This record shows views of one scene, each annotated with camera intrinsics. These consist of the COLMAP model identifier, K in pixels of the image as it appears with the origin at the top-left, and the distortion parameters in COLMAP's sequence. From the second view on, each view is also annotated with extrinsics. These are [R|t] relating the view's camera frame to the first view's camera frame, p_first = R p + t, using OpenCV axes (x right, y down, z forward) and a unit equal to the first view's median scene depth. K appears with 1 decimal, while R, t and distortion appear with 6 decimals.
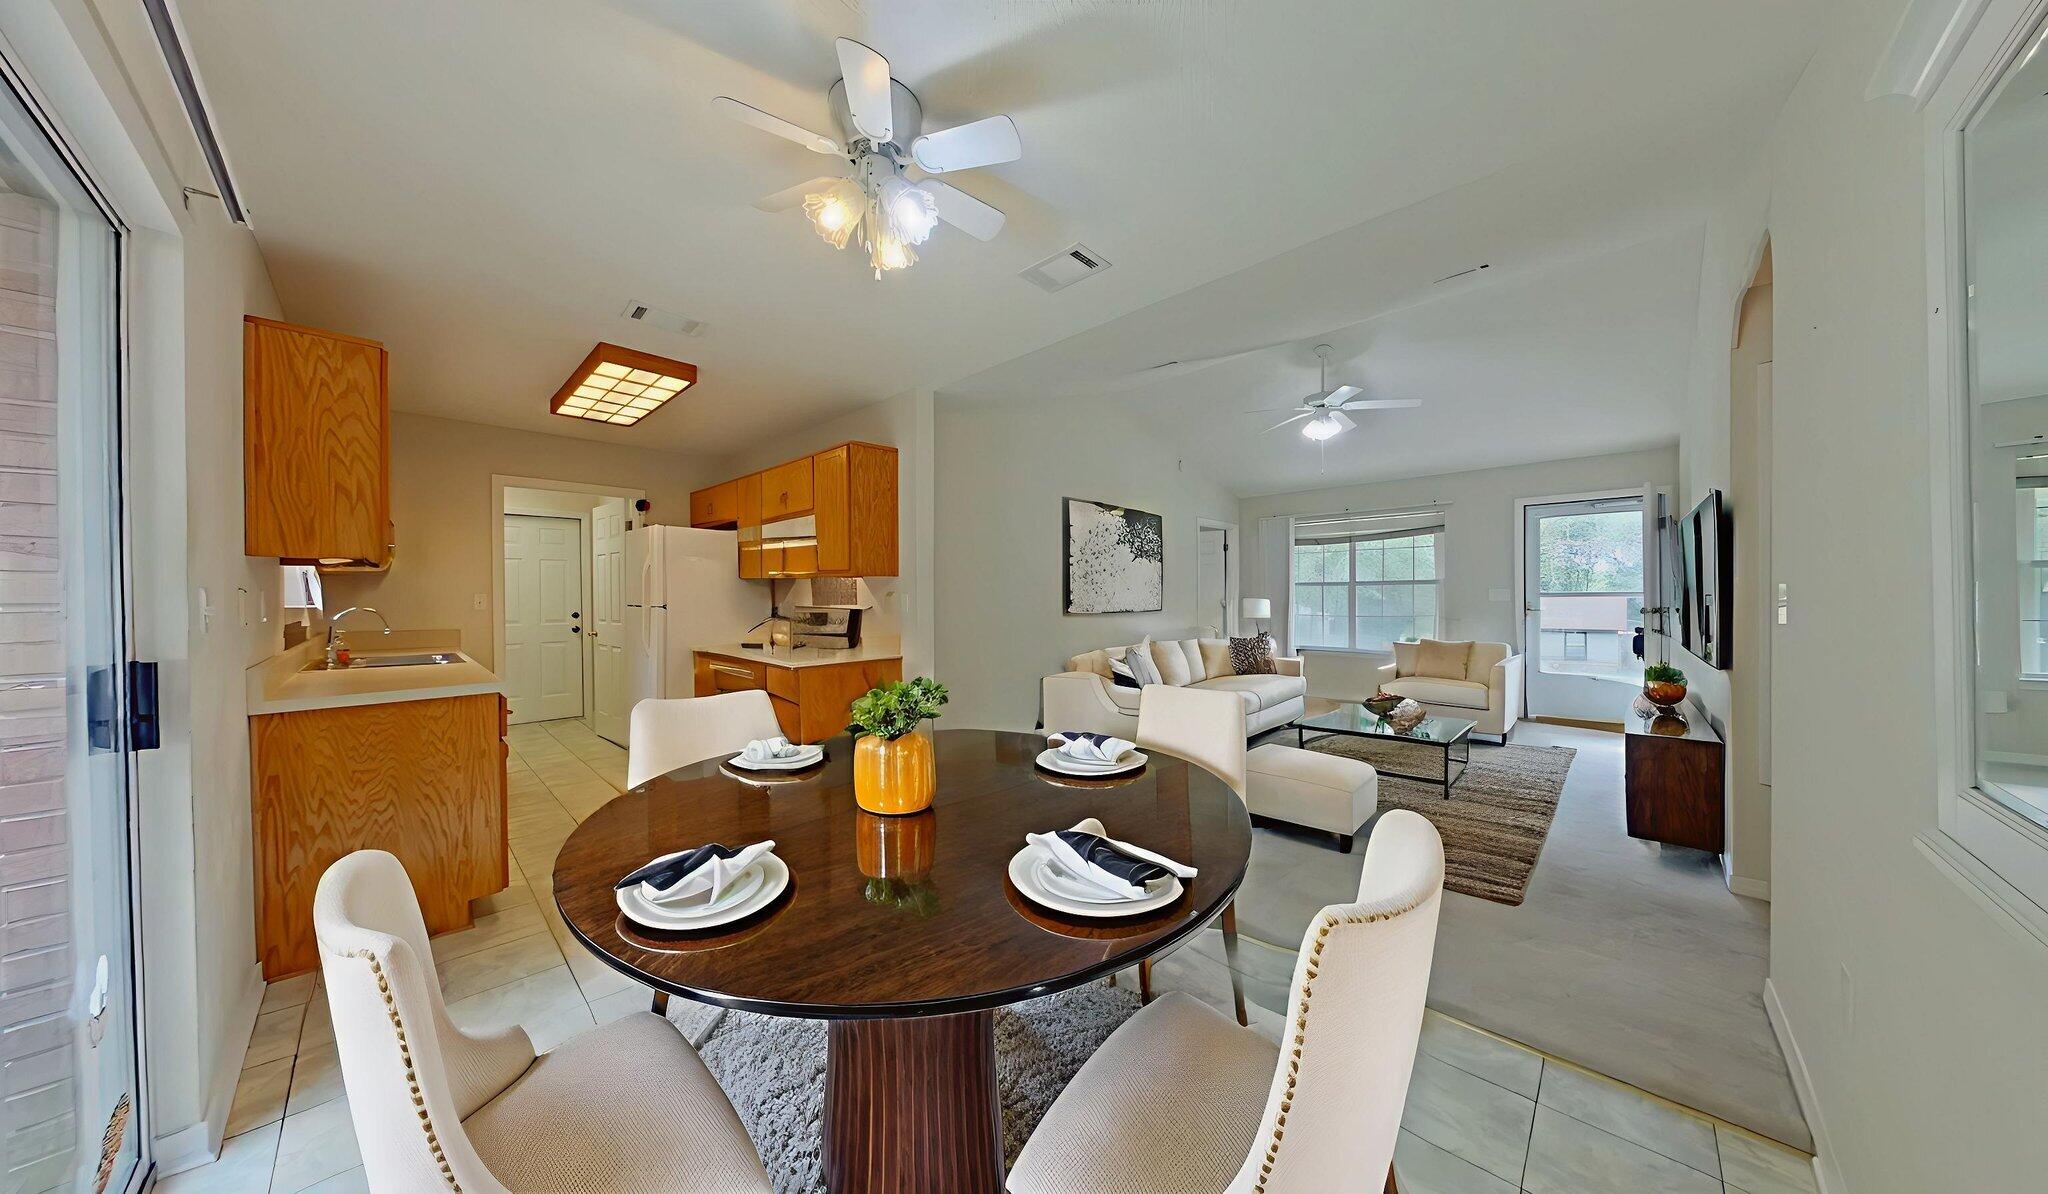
lens RADIAL K [[607.5, 0, 1027.2], [0, 607.5, 598.4], [0, 0, 1]] dist [-0.000082, -0.000018]
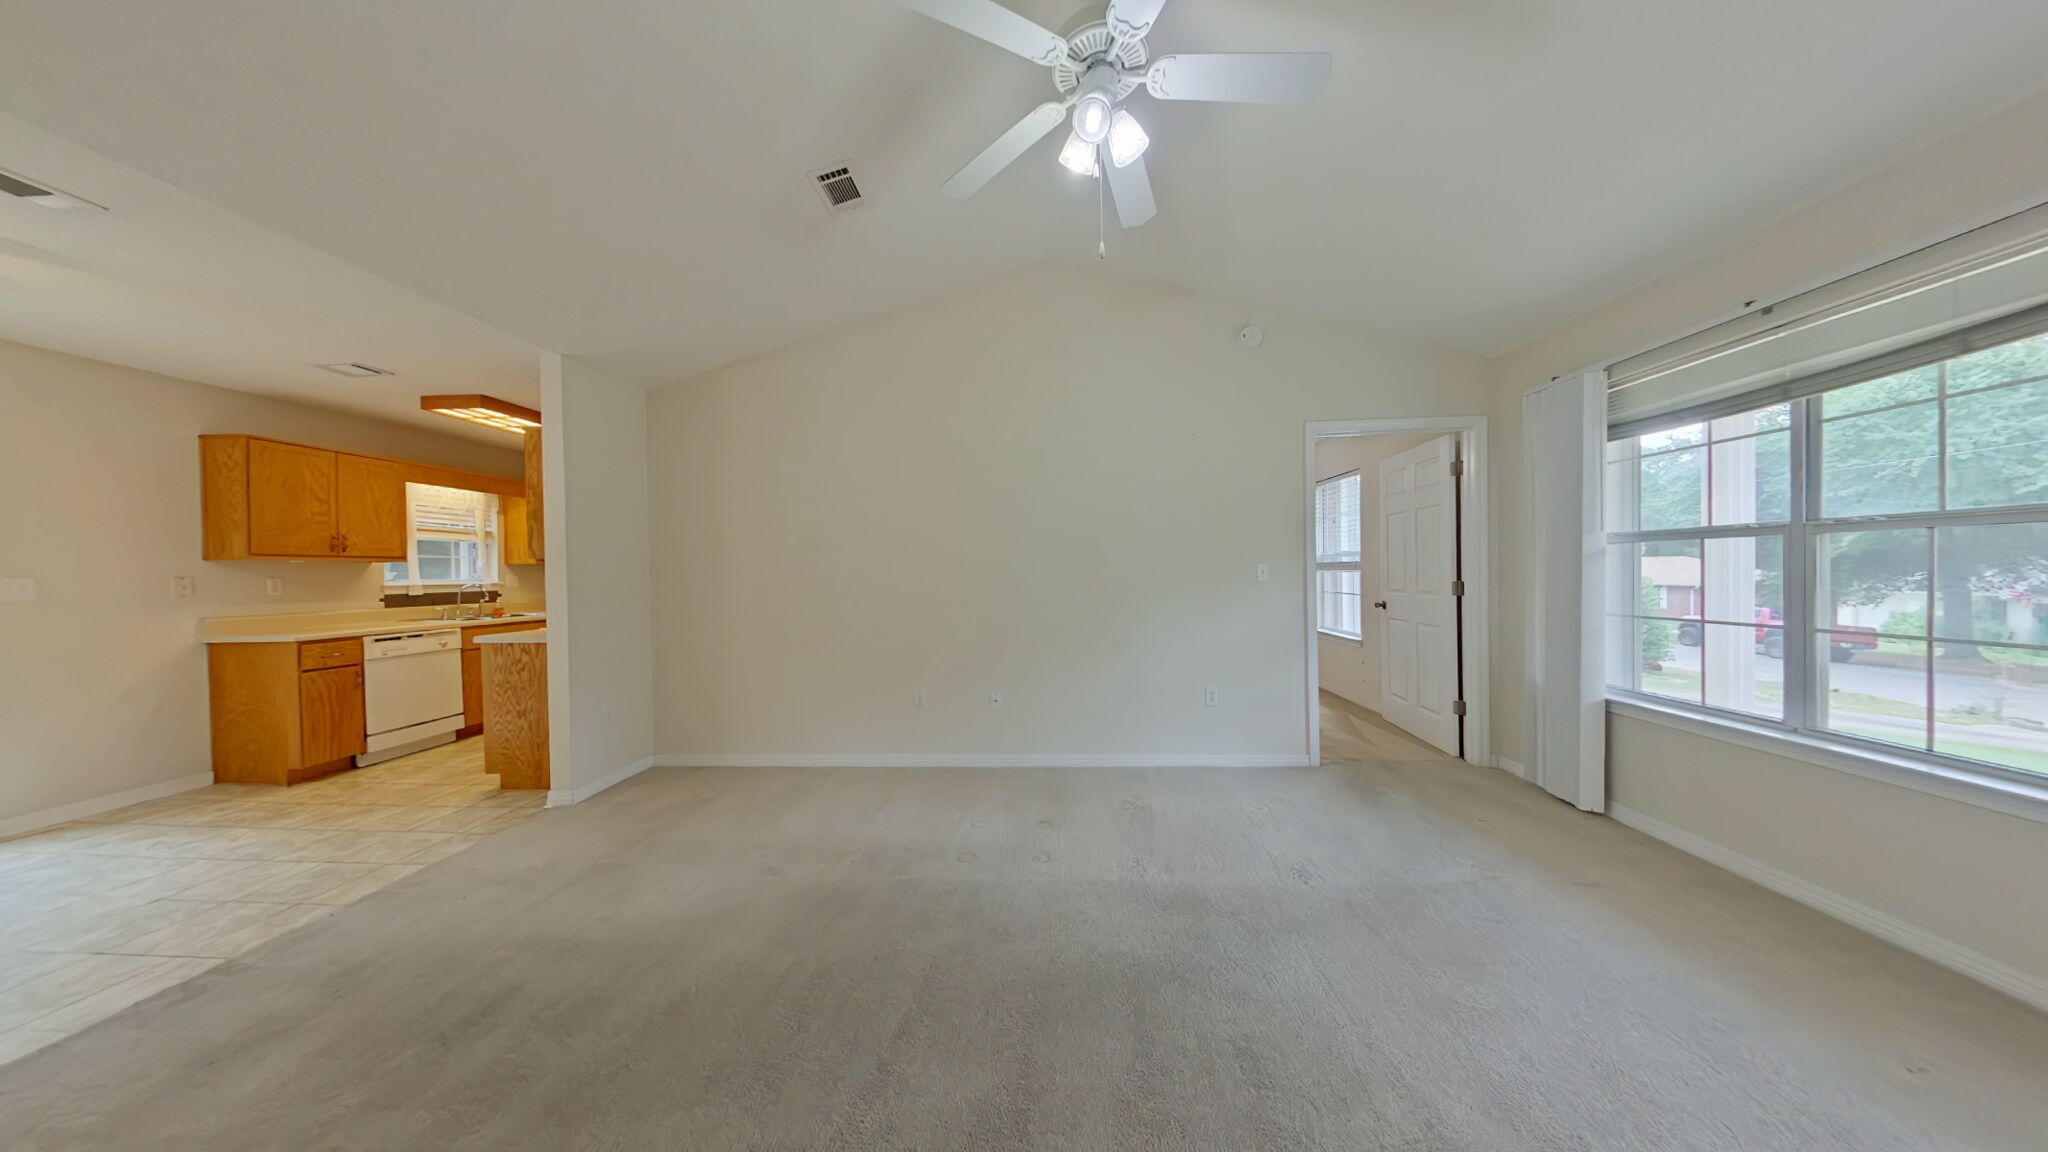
lens RADIAL K [[562.4, 0, 1030.5], [0, 562.4, 577.9], [0, 0, 1]] dist [-0.001555, -0.000077]
pose [[0.652030, 0.001809, -0.758191, 0.492210], [0.008071, 0.999924, 0.009326, -0.003094], [0.758150, -0.012200, 0.651966, 0.494730]]
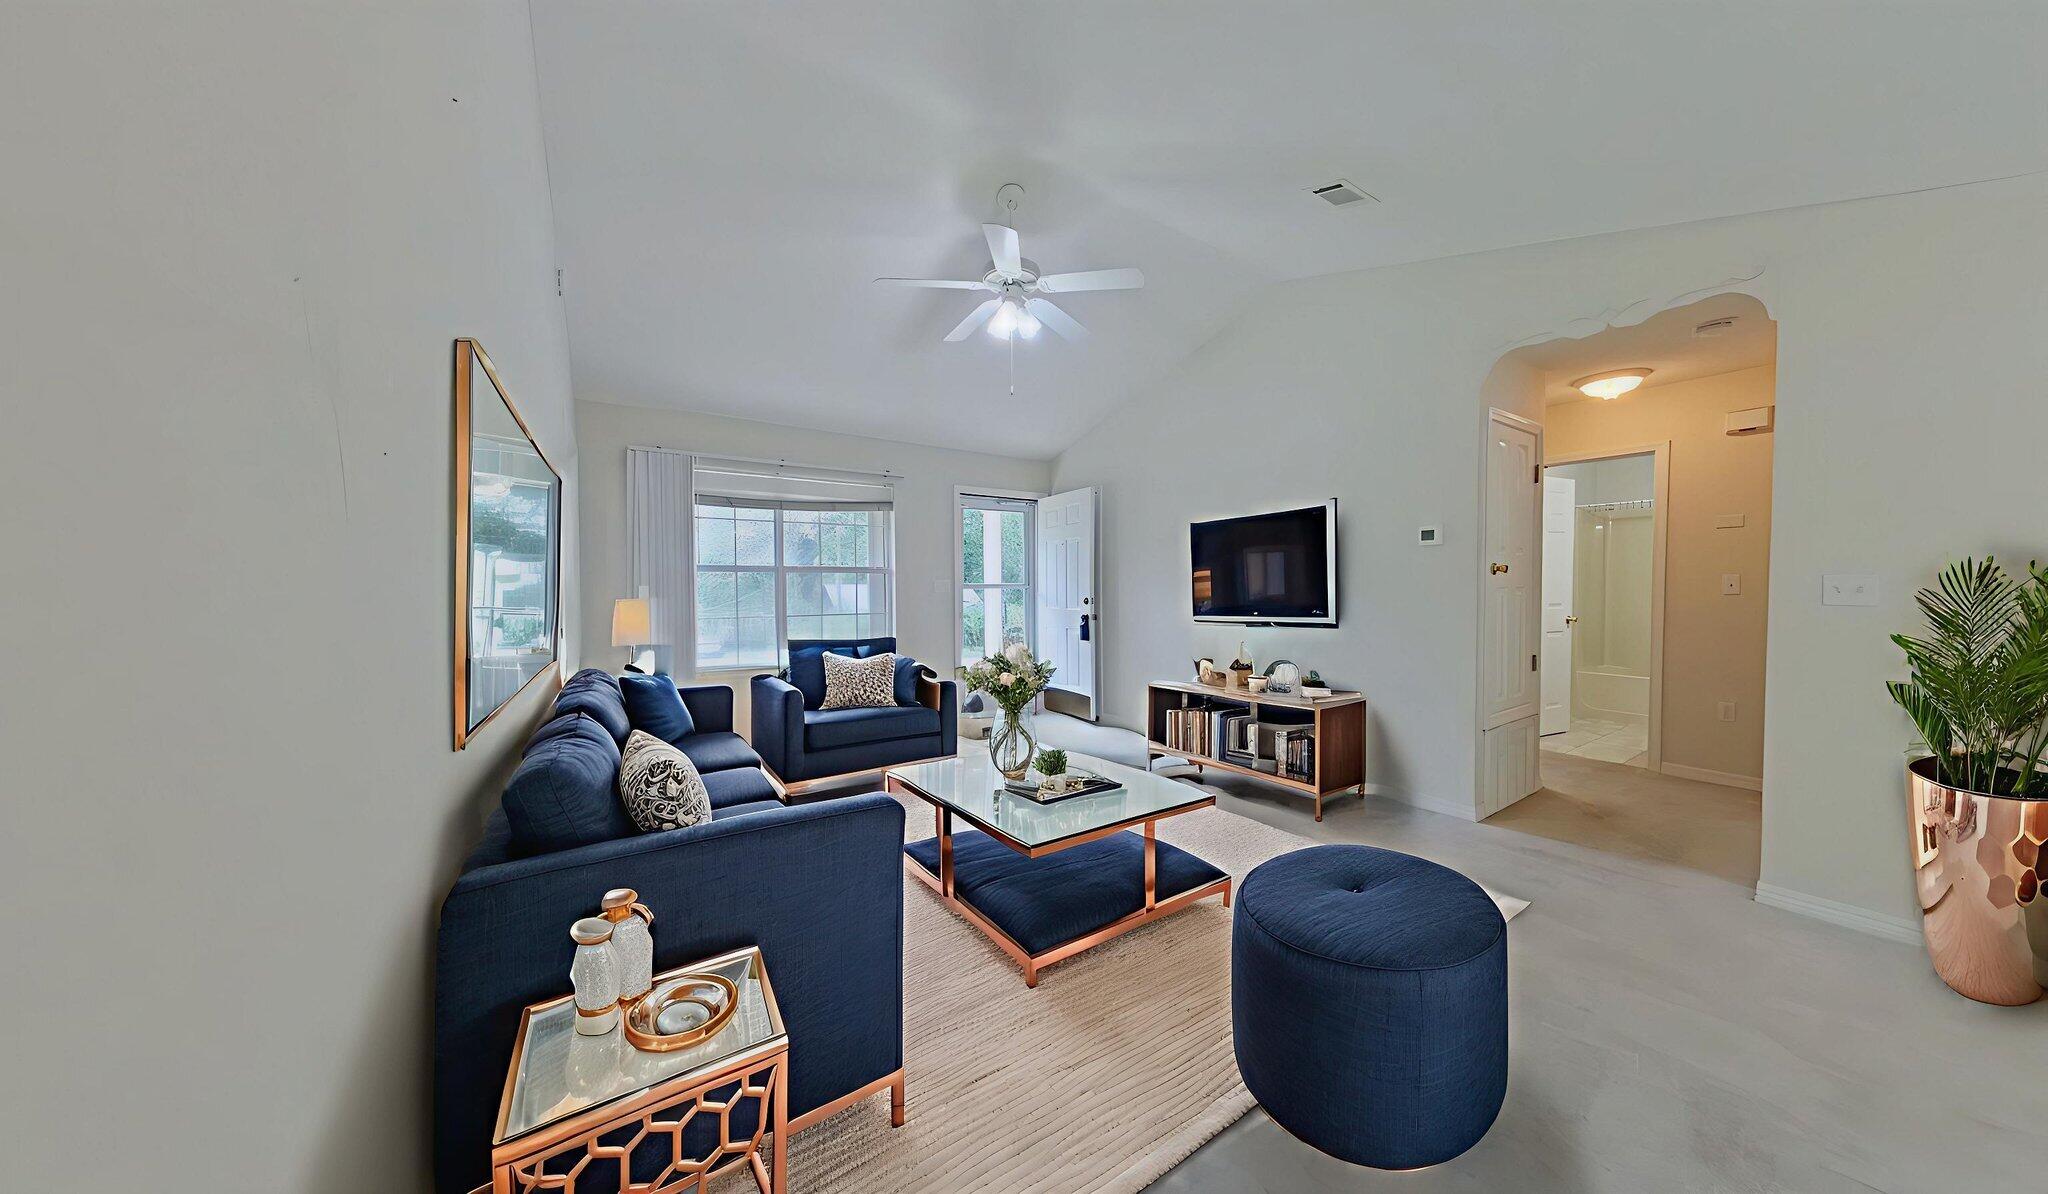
lens RADIAL K [[607.5, 0, 1029.7], [0, 607.5, 596.3], [0, 0, 1]] dist [-0.000082, -0.000018]
pose [[0.209643, -0.017611, 0.977619, -0.080555], [0.001016, 0.999841, 0.017794, -0.006069], [-0.977777, -0.002737, 0.209628, 0.576199]]
